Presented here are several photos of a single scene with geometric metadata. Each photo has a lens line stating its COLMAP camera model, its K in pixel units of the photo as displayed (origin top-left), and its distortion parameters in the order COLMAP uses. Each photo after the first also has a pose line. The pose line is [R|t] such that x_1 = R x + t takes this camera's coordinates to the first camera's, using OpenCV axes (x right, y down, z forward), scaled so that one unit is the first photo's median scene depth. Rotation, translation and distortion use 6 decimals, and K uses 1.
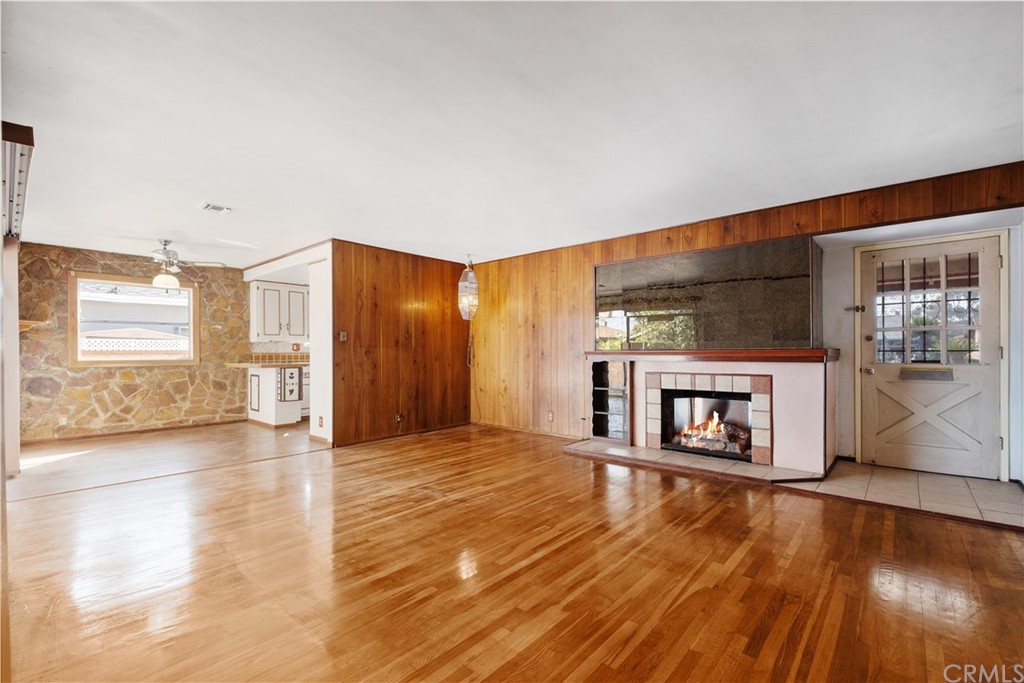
lens RADIAL K [[446.7, 0, 514.3], [0, 446.7, 354.1], [0, 0, 1]] dist [0.009670, -0.006679]
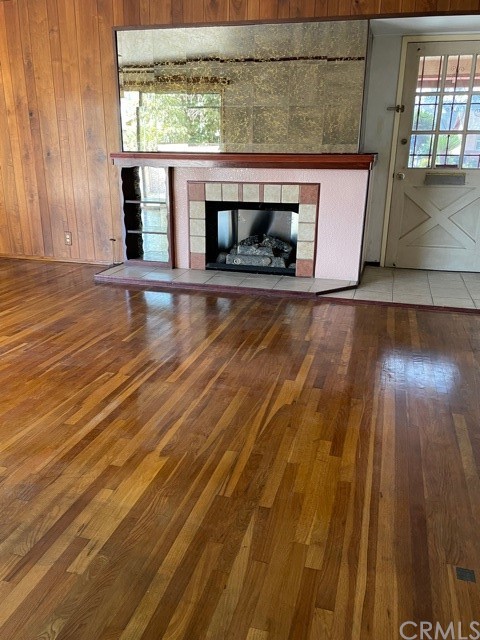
lens RADIAL K [[536.1, 0, 232.5], [0, 536.1, 322.0], [0, 0, 1]] dist [0.084202, -0.078132]
pose [[0.907253, -0.121228, 0.402735, -0.071661], [-0.008742, 0.951917, 0.306232, -0.018536], [-0.420494, -0.281351, 0.862570, 0.014409]]
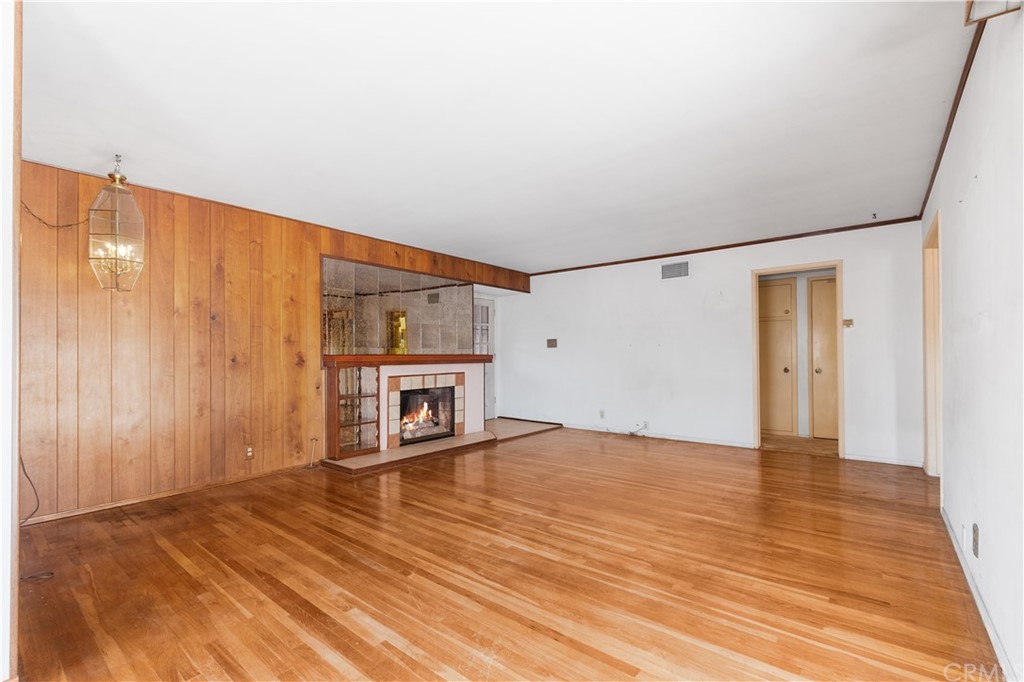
lens RADIAL K [[446.7, 0, 512.2], [0, 446.7, 353.7], [0, 0, 1]] dist [0.009670, -0.006679]
pose [[-0.028729, 0.009462, 0.999542, -0.765396], [0.012727, 0.999878, -0.009099, 0.000937], [-0.999506, 0.012459, -0.028846, 0.760499]]
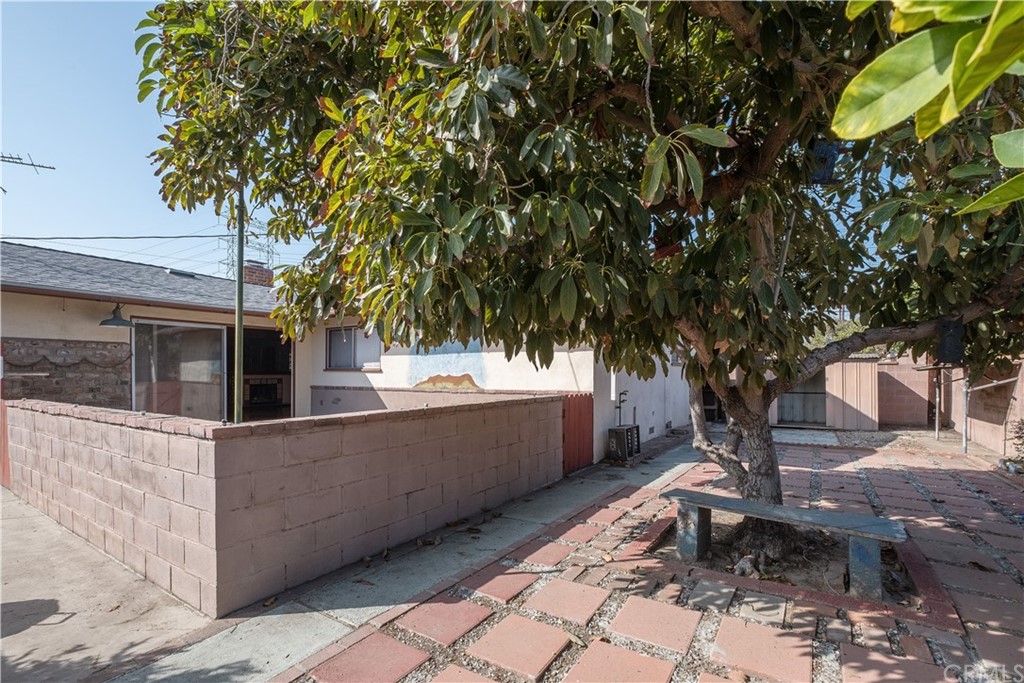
lens RADIAL K [[446.7, 0, 511.0], [0, 446.7, 371.2], [0, 0, 1]] dist [0.009670, -0.006679]
pose [[-0.131880, 0.009950, 0.991216, -2.798496], [0.007704, 0.999930, -0.009013, 0.029923], [-0.991236, 0.006448, -0.131948, -0.306183]]
